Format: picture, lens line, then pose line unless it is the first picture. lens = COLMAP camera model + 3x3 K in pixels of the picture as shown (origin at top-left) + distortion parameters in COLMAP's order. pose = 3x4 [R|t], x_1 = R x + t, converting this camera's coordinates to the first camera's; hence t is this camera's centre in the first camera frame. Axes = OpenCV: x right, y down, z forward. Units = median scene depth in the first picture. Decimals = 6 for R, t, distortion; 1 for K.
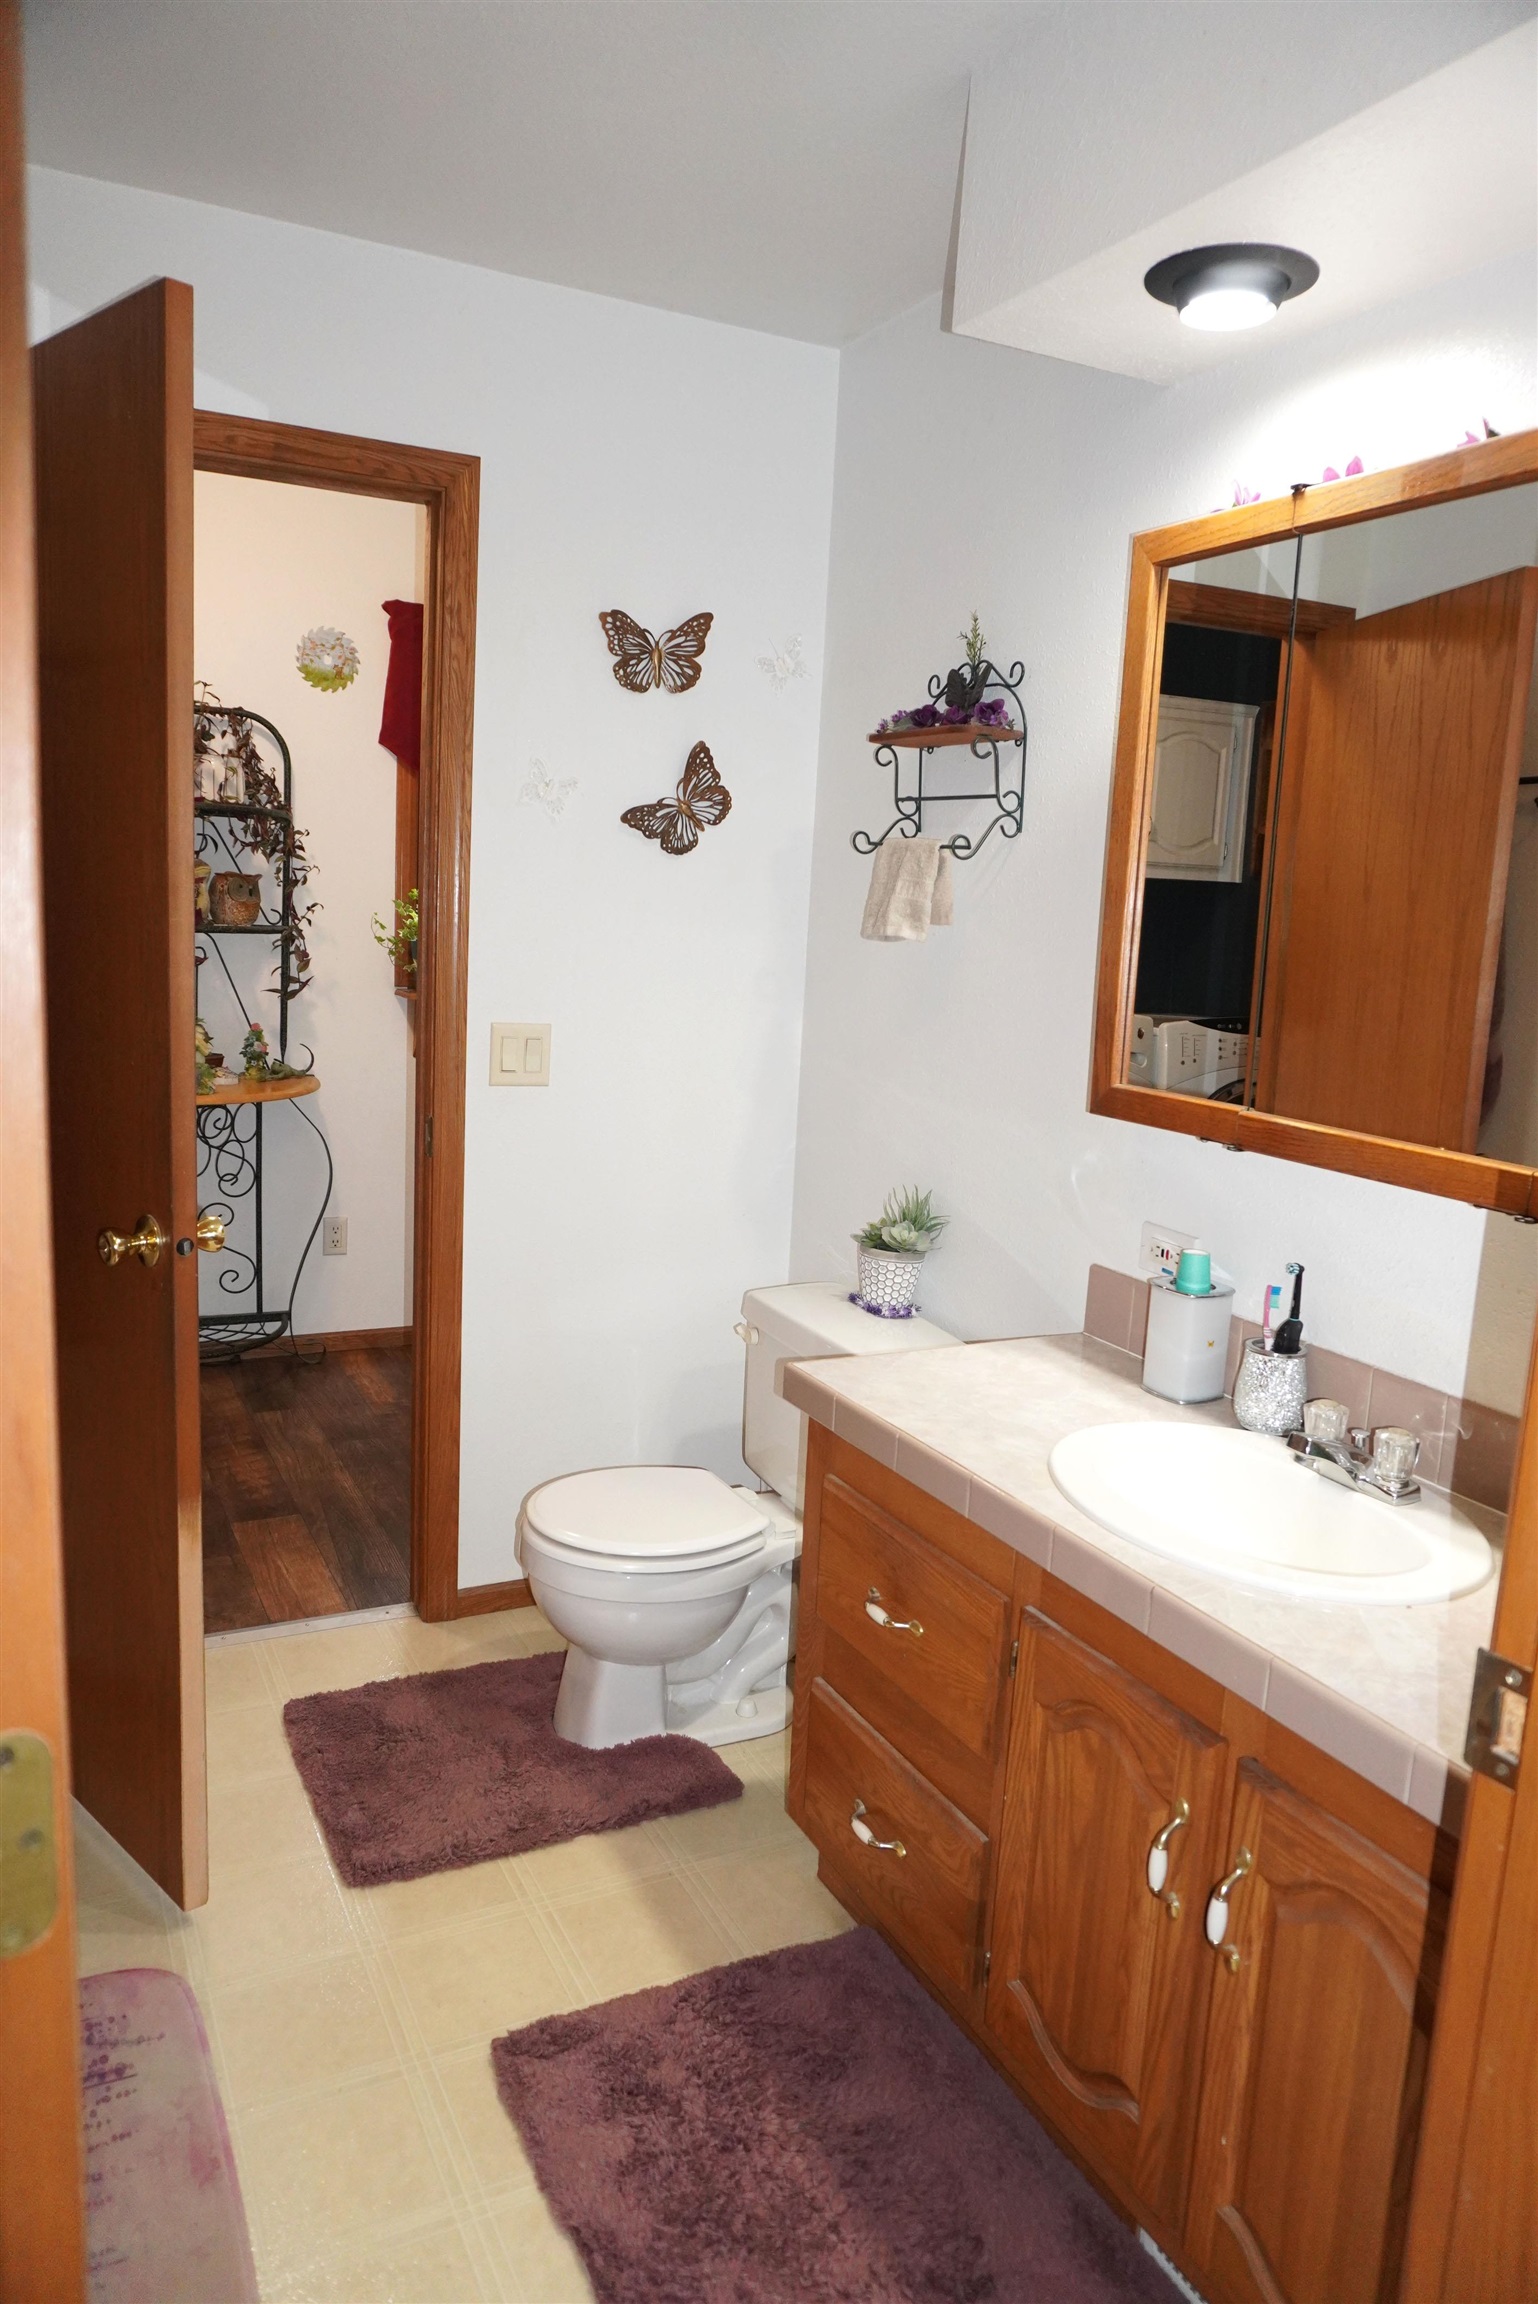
lens RADIAL K [[1544.0, 0, 767.5], [0, 1544.0, 1151.4], [0, 0, 1]] dist [-0.045794, 0.030043]
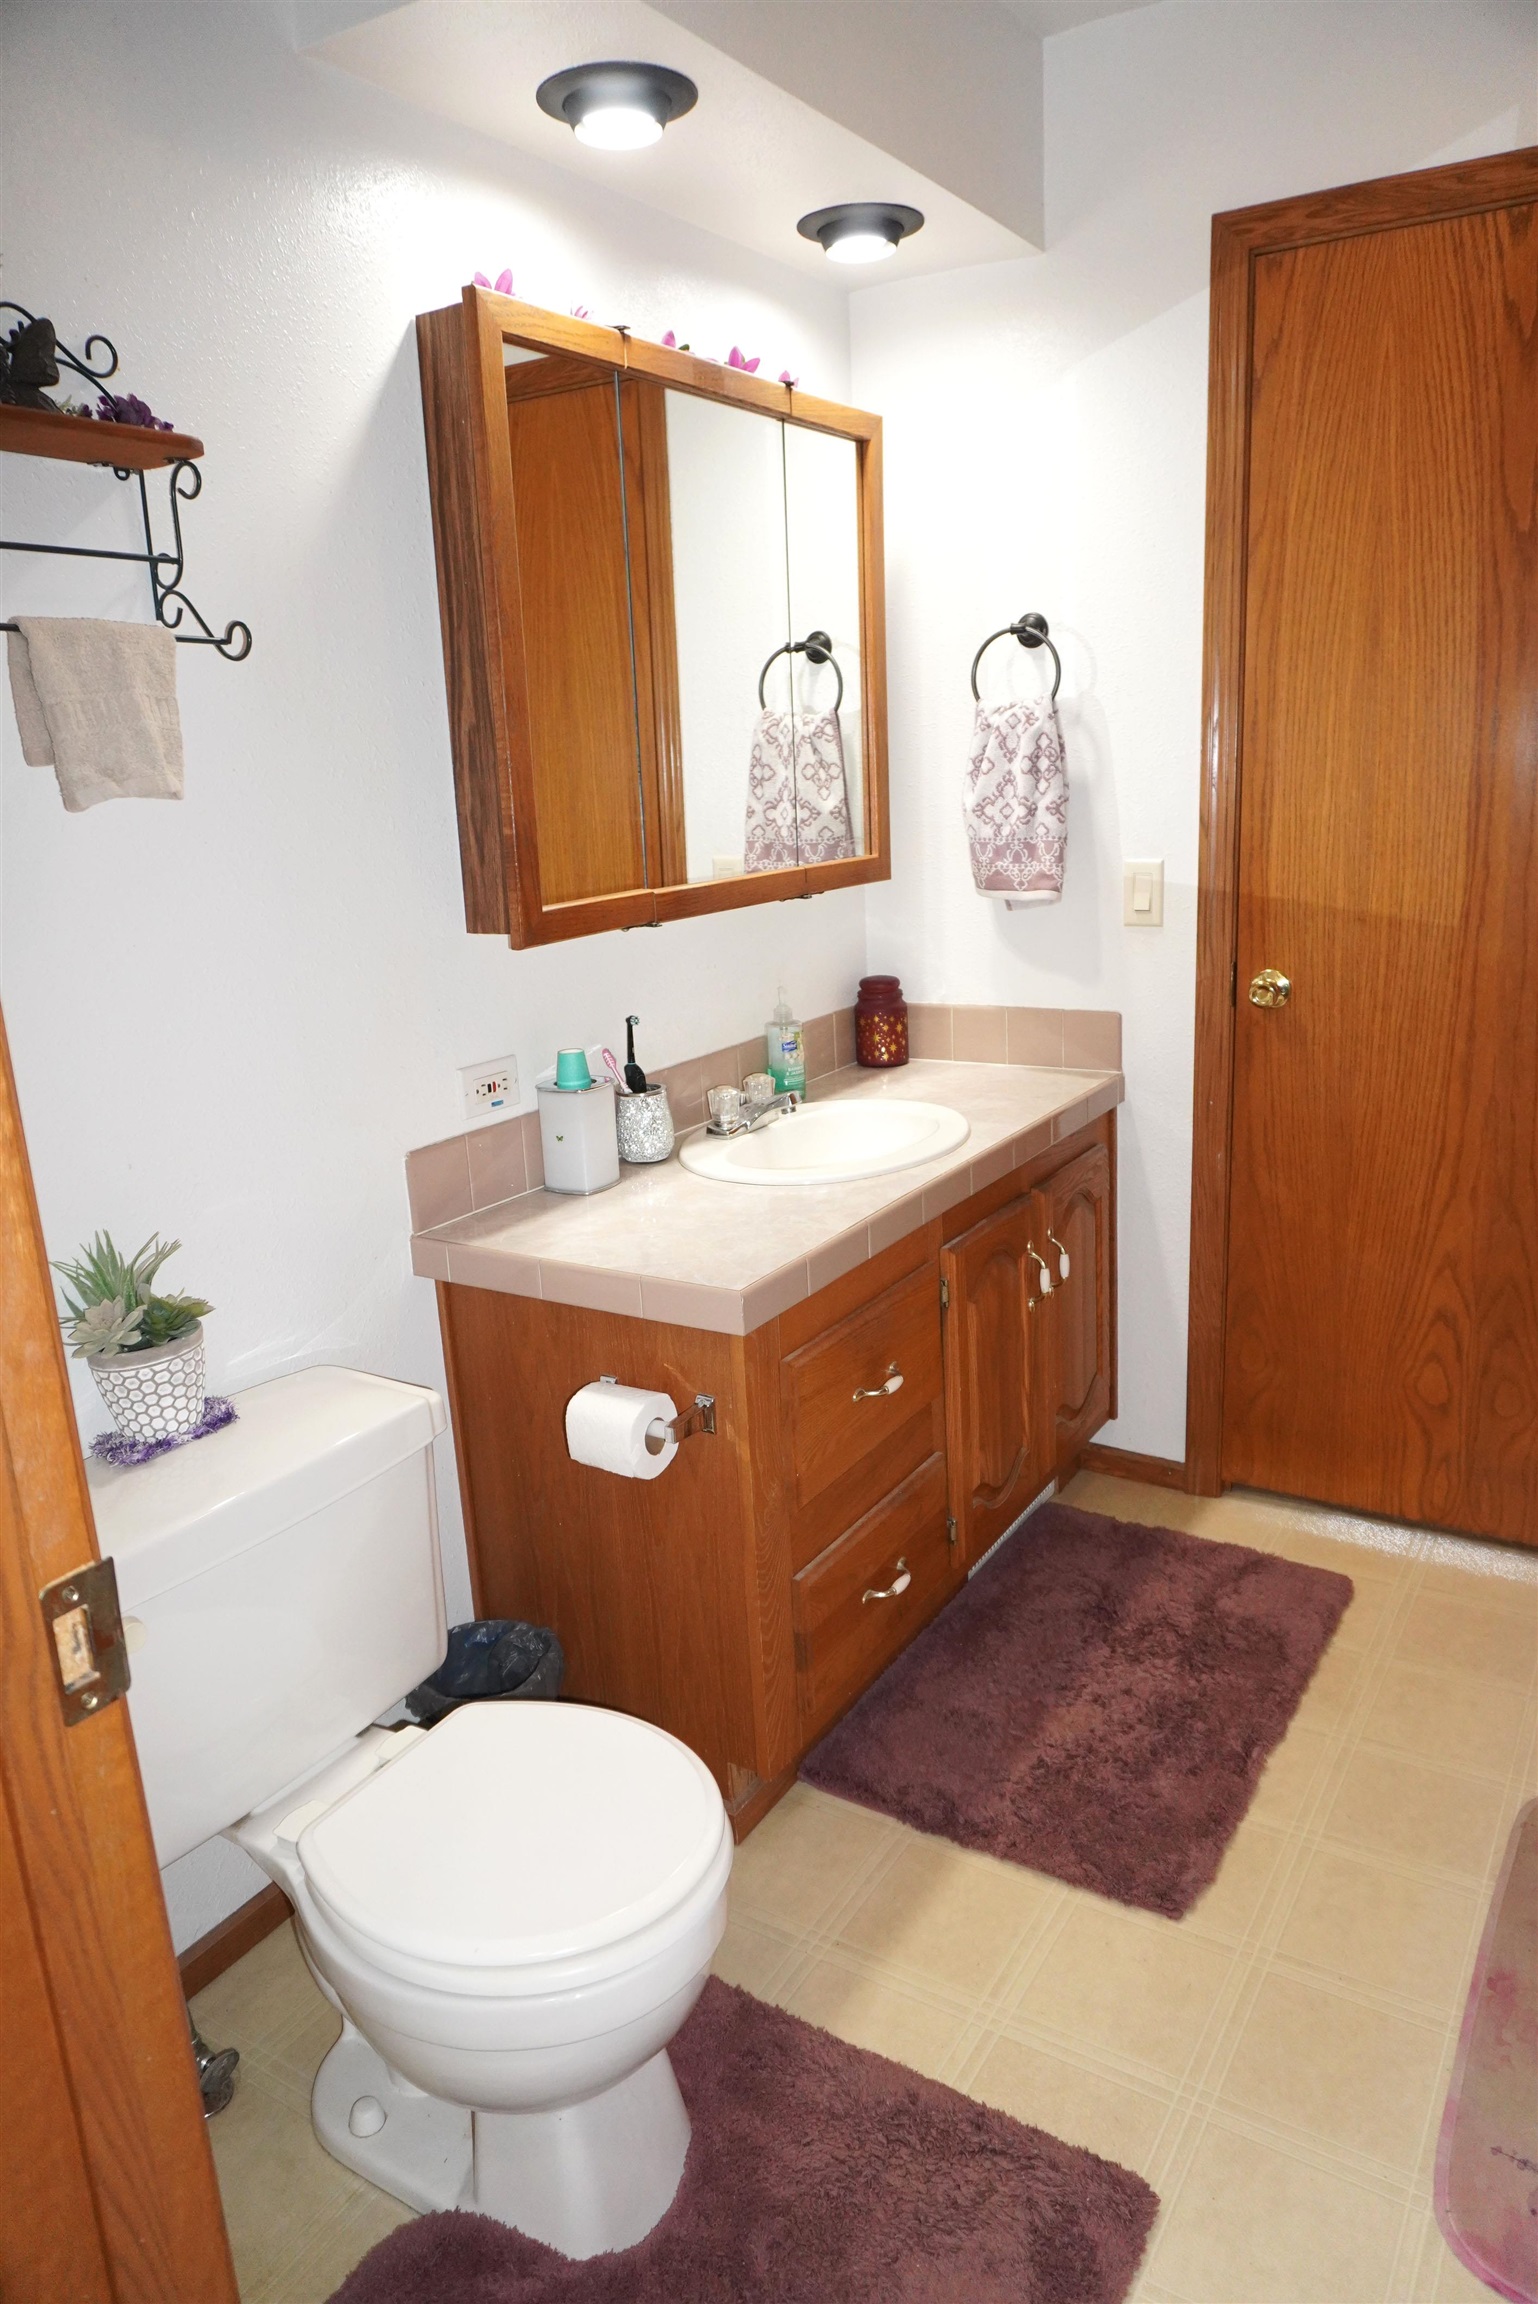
lens RADIAL K [[1544.0, 0, 760.1], [0, 1544.0, 1137.5], [0, 0, 1]] dist [-0.045794, 0.030043]
pose [[-0.518046, -0.234872, 0.822474, -0.702997], [0.159288, 0.918250, 0.362553, -0.254485], [-0.840390, 0.318829, -0.438283, 1.449005]]
